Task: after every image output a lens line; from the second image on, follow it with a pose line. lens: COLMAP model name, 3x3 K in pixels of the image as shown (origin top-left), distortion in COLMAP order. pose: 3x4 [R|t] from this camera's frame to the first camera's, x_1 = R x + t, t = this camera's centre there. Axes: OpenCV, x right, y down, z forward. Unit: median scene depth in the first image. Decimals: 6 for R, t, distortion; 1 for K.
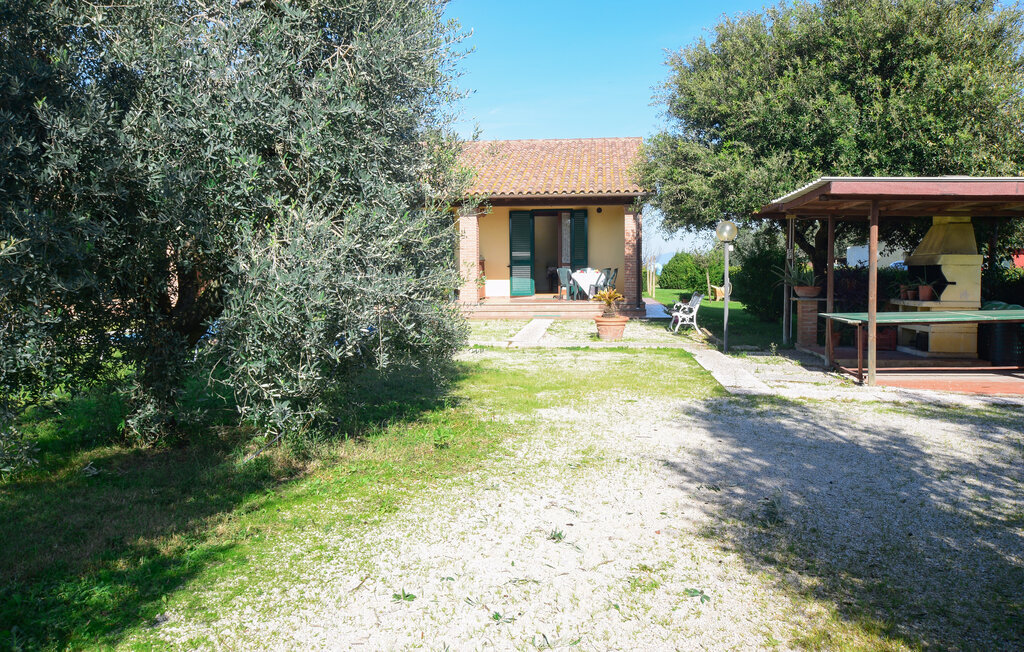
lens RADIAL K [[835.9, 0, 512.1], [0, 835.9, 326.3], [0, 0, 1]] dist [-0.000360, 0.000045]
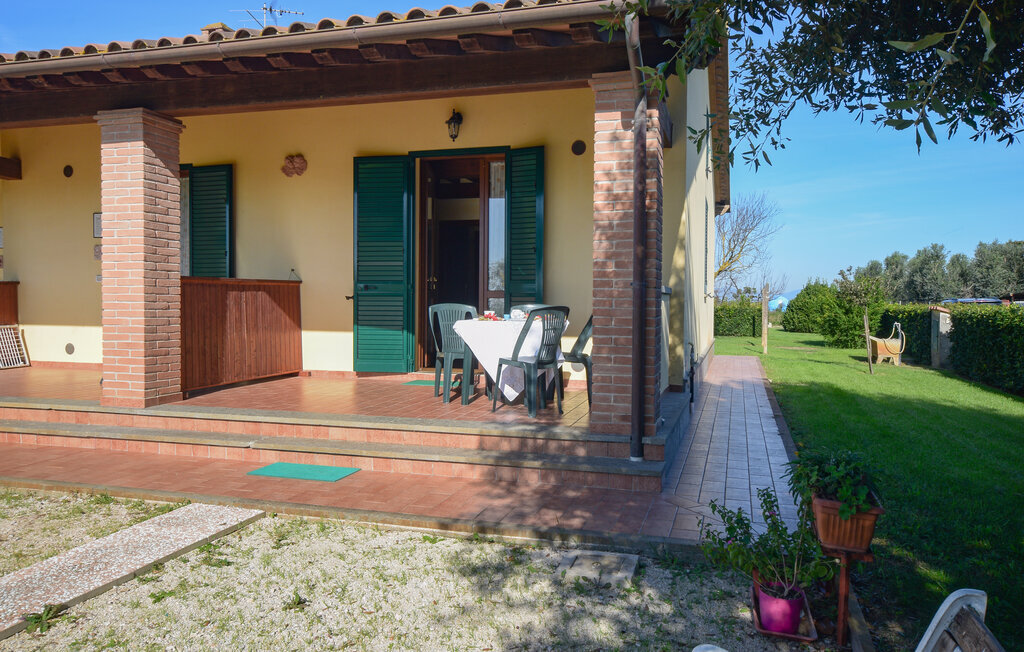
lens RADIAL K [[765.3, 0, 512.6], [0, 765.3, 323.9], [0, 0, 1]] dist [0.002590, 0.000157]
pose [[0.984356, 0.019392, -0.175118, 0.133687], [-0.026101, 0.999008, -0.036091, -0.047687], [0.174245, 0.040097, 0.983886, 0.656741]]
